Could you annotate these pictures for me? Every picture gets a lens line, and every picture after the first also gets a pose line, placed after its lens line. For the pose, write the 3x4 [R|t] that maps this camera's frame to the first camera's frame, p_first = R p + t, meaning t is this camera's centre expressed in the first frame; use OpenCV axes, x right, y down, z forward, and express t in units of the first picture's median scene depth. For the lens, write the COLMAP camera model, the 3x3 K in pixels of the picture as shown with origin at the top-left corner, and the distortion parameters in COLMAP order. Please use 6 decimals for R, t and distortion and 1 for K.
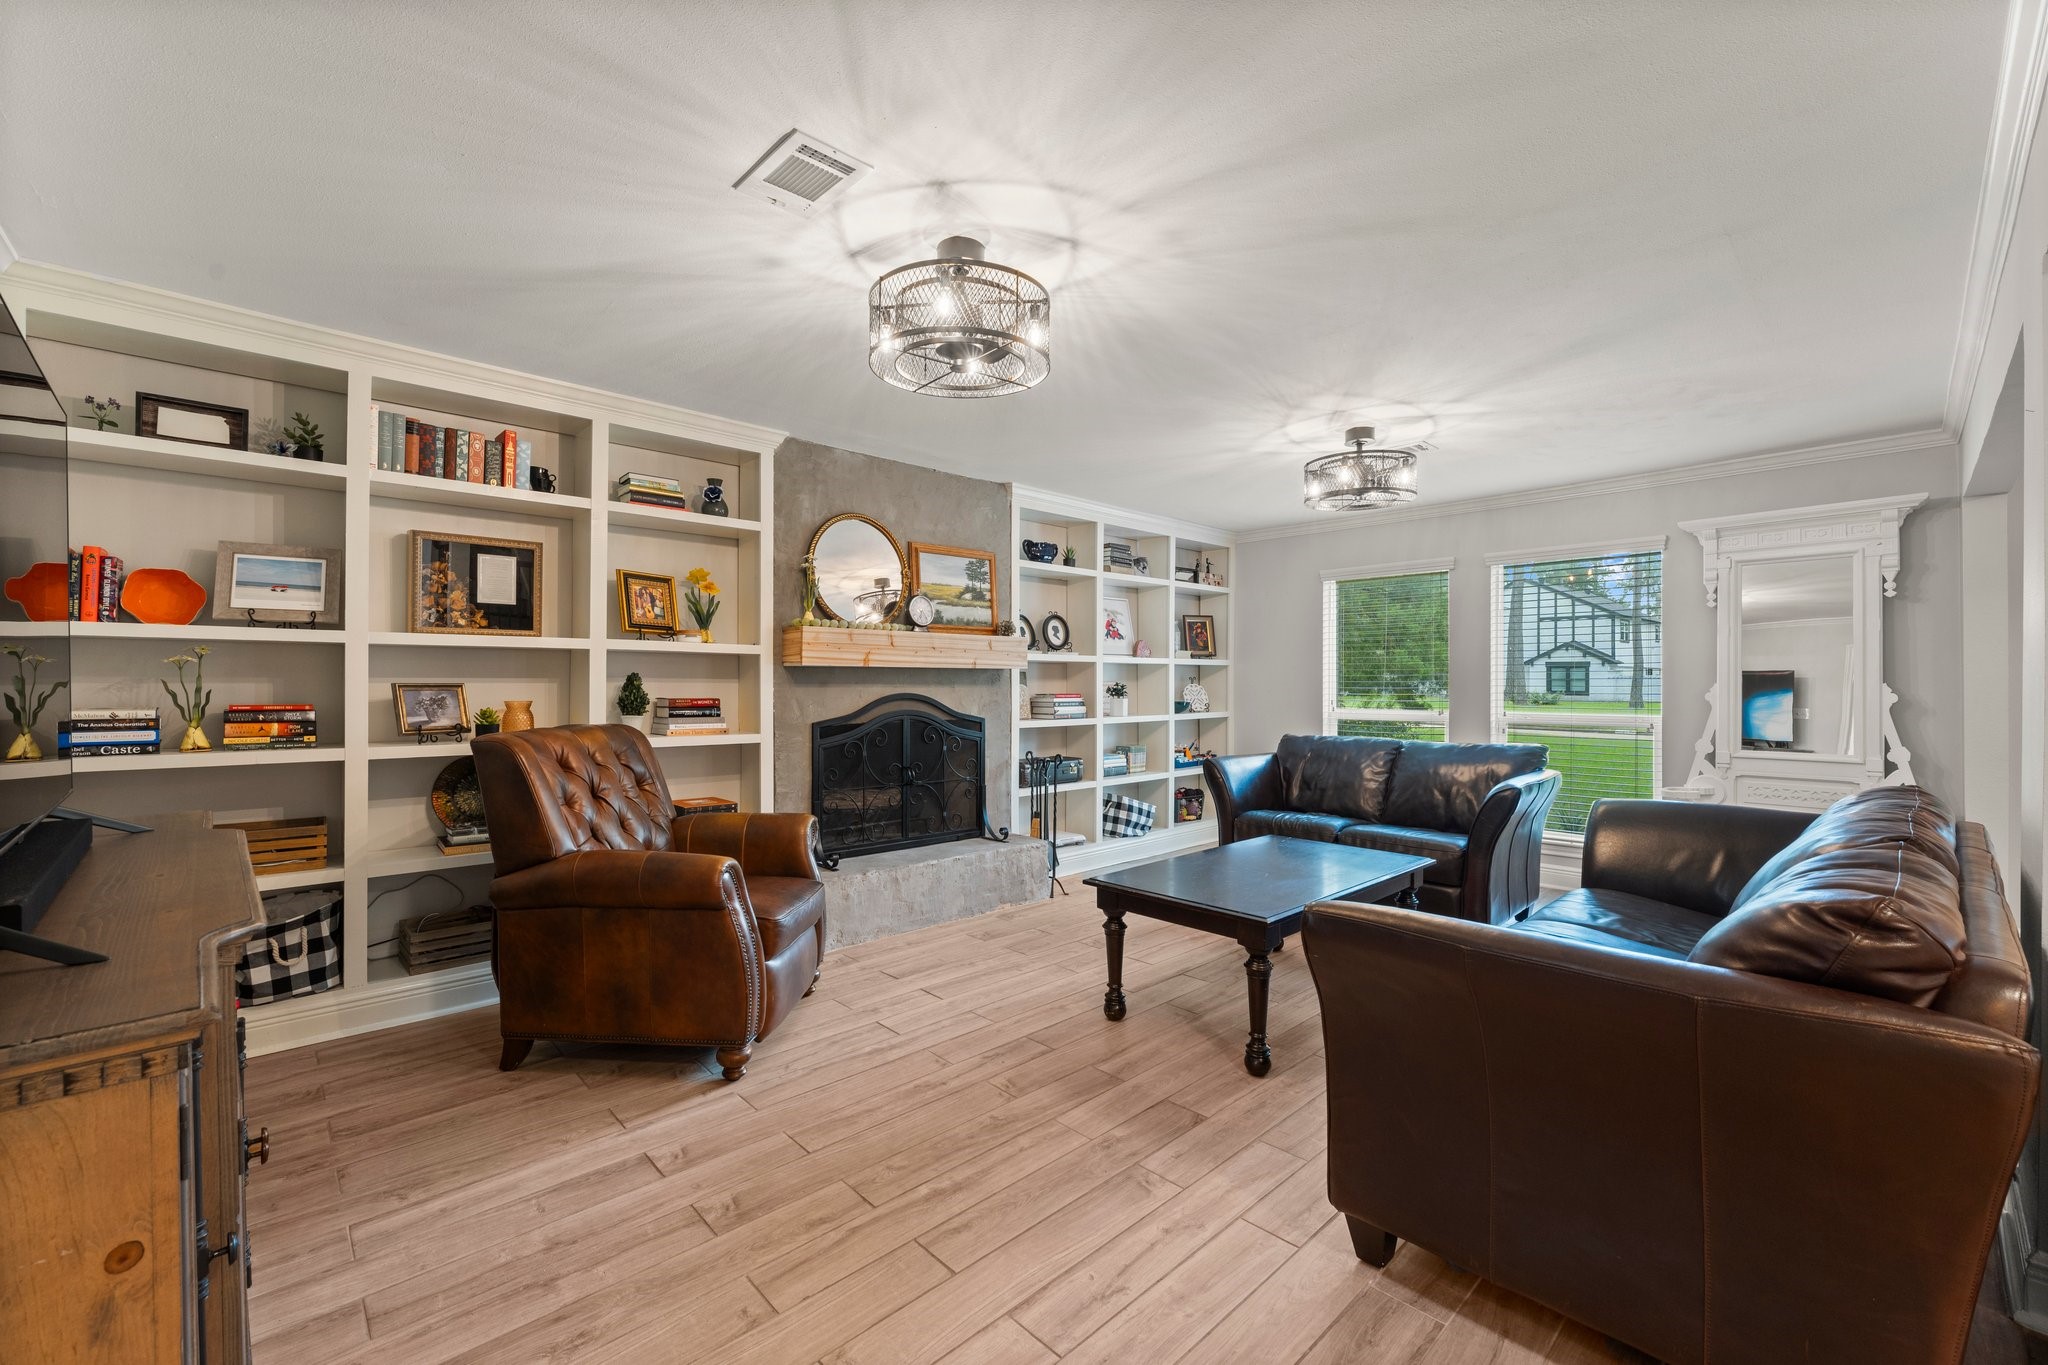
lens RADIAL K [[840.1, 0, 1024.0], [0, 840.1, 682.5], [0, 0, 1]] dist [-0.003756, -0.000231]
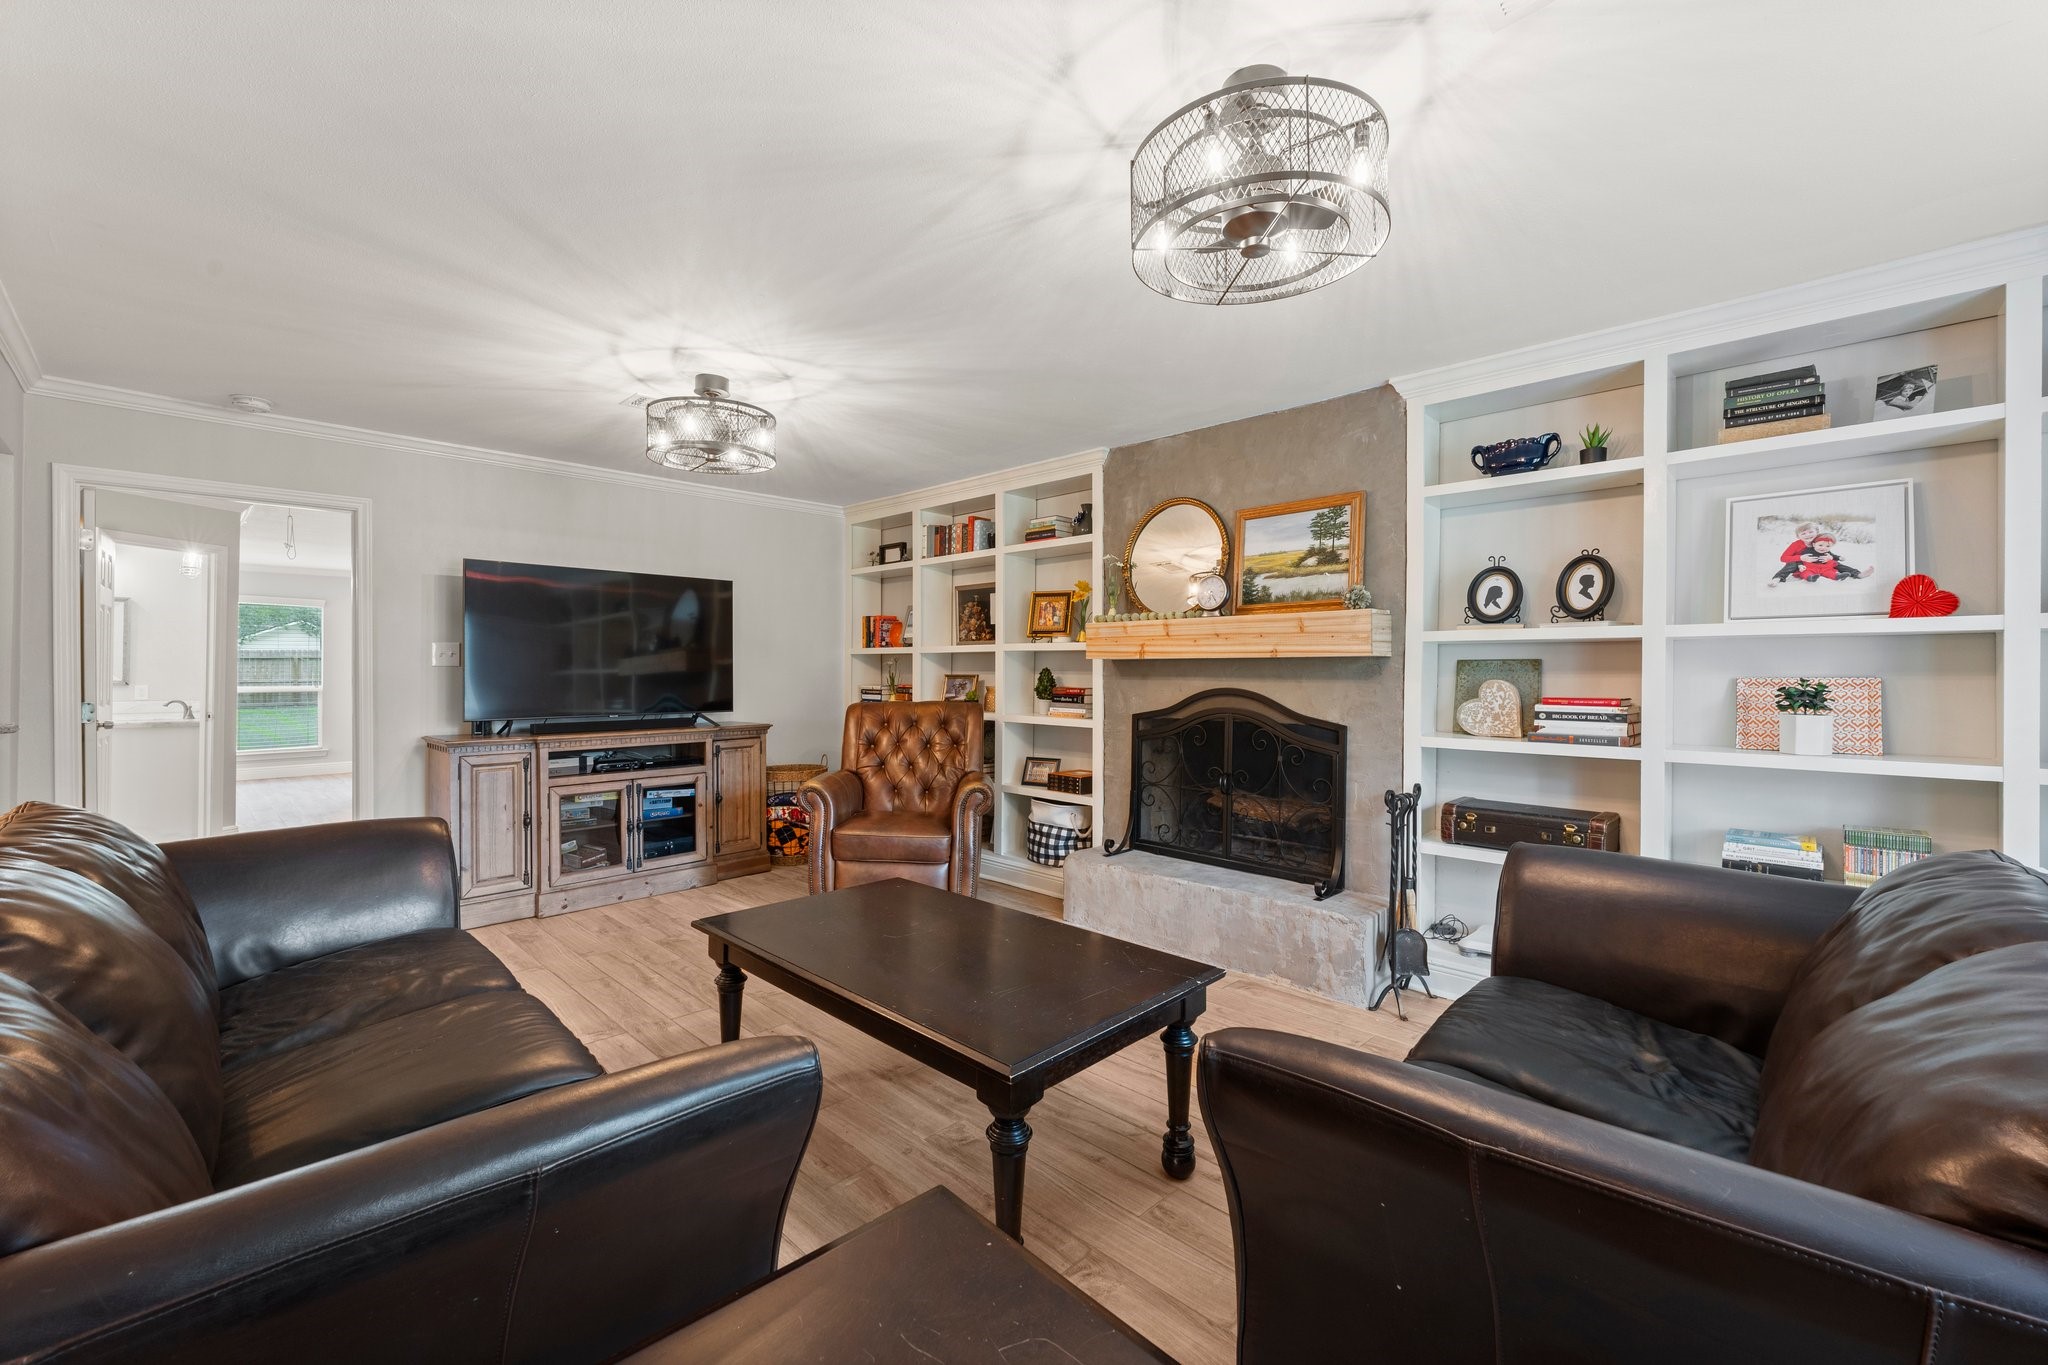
lens RADIAL K [[841.8, 0, 1020.6], [0, 841.8, 671.0], [0, 0, 1]] dist [-0.001945, -0.000171]
pose [[0.032221, -0.002396, -0.999478, 0.754310], [-0.004190, 0.999988, -0.002532, -0.001722], [0.999472, 0.004269, 0.032211, 0.796521]]
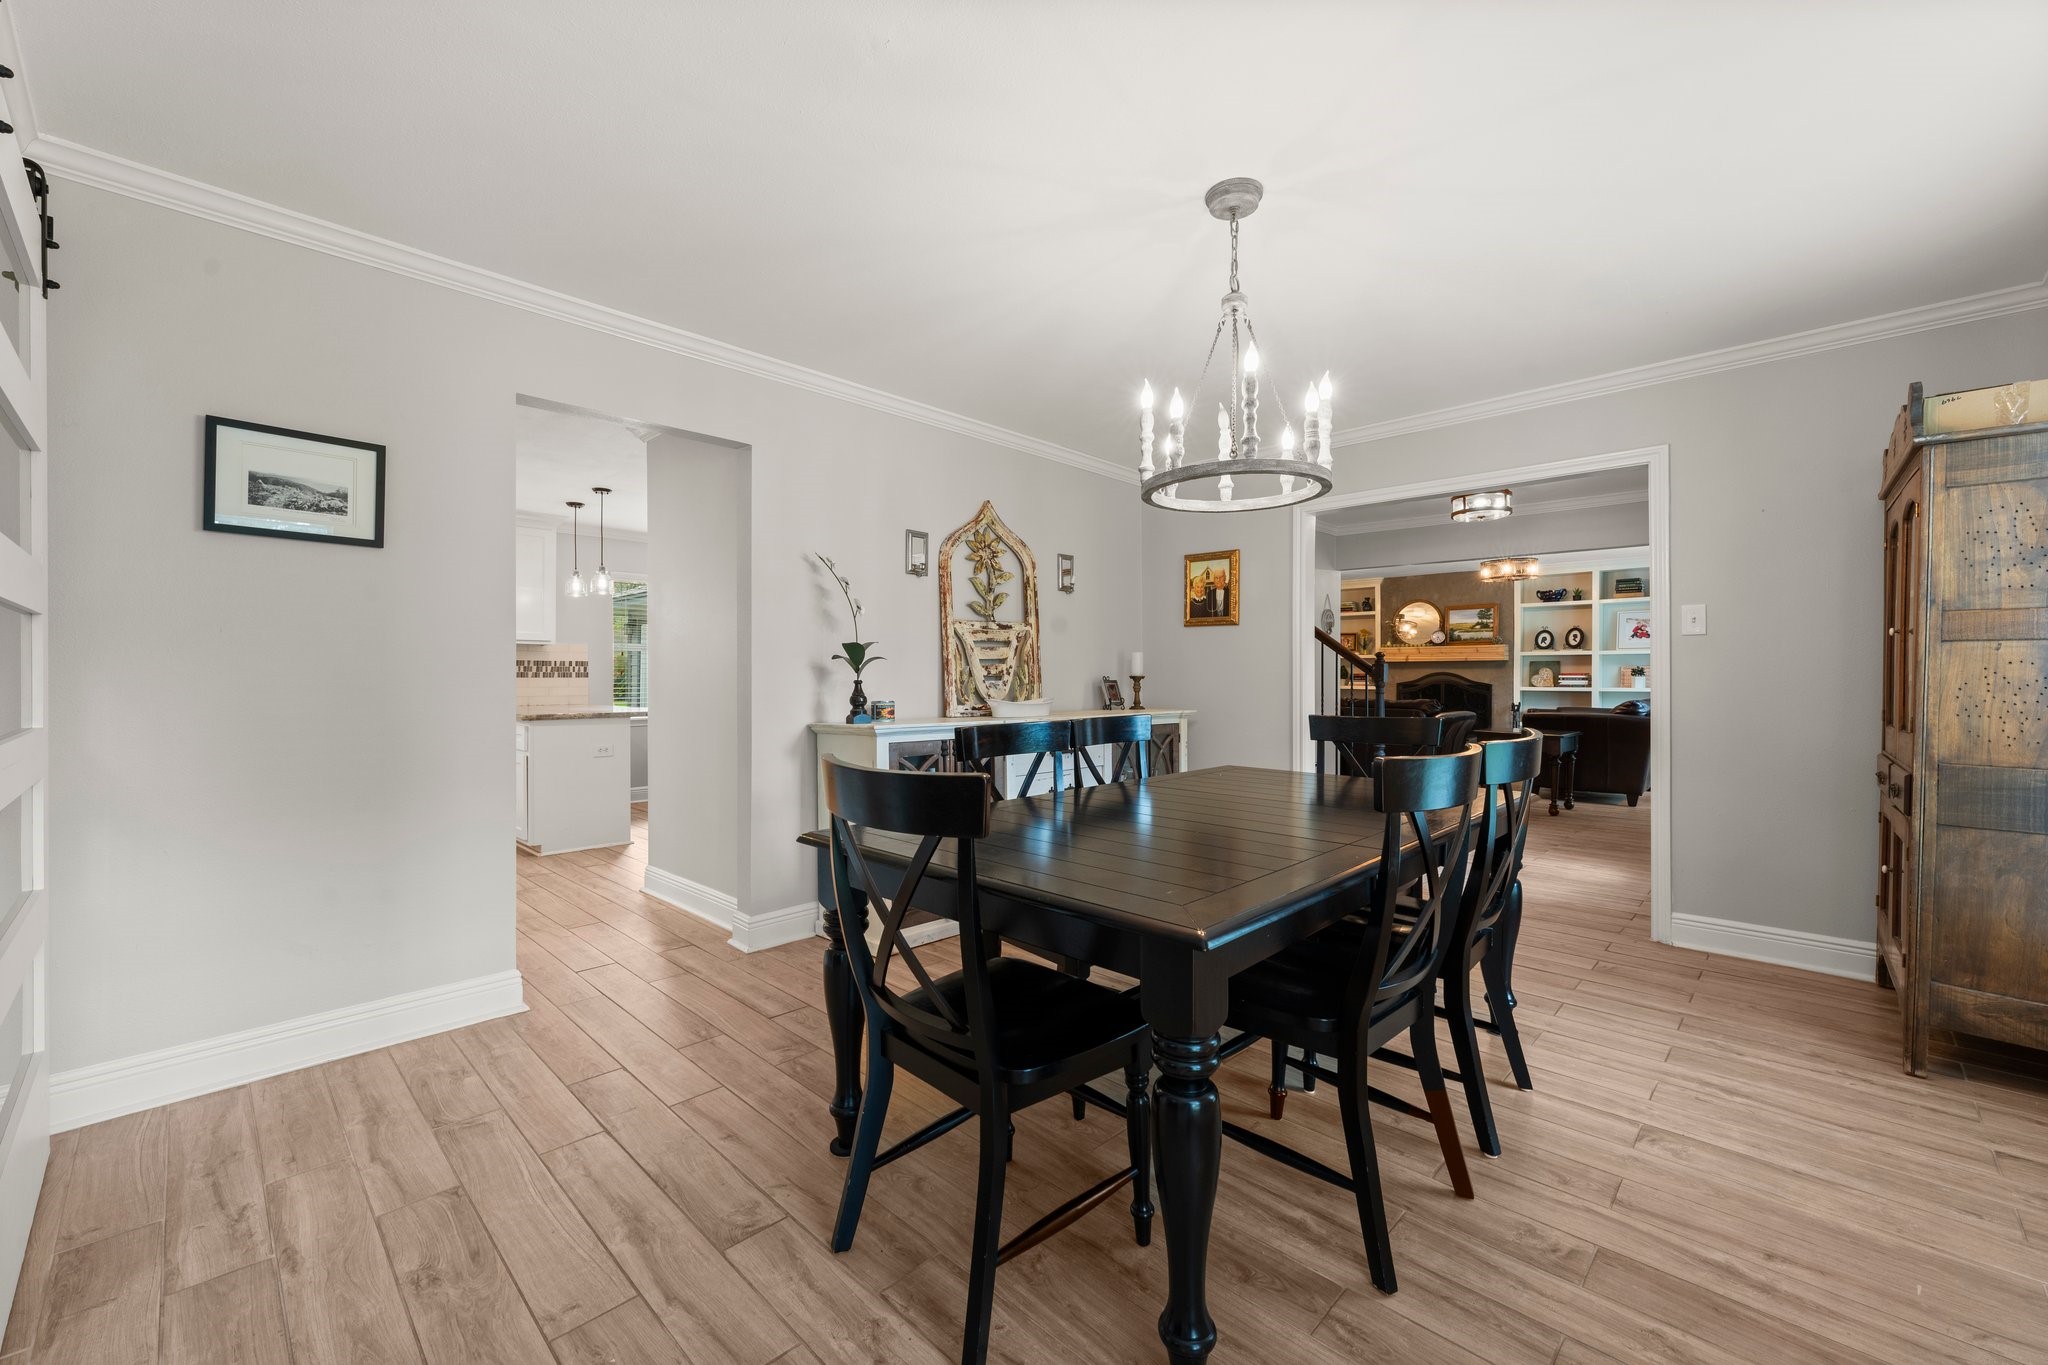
lens RADIAL K [[819.9, 0, 1021.5], [0, 819.9, 678.9], [0, 0, 1]] dist [-0.001034, -0.000068]
pose [[0.043829, 0.004946, -0.999027, 2.189442], [0.001325, 0.999987, 0.005008, 0.019643], [0.999038, -0.001543, 0.043822, -0.281429]]
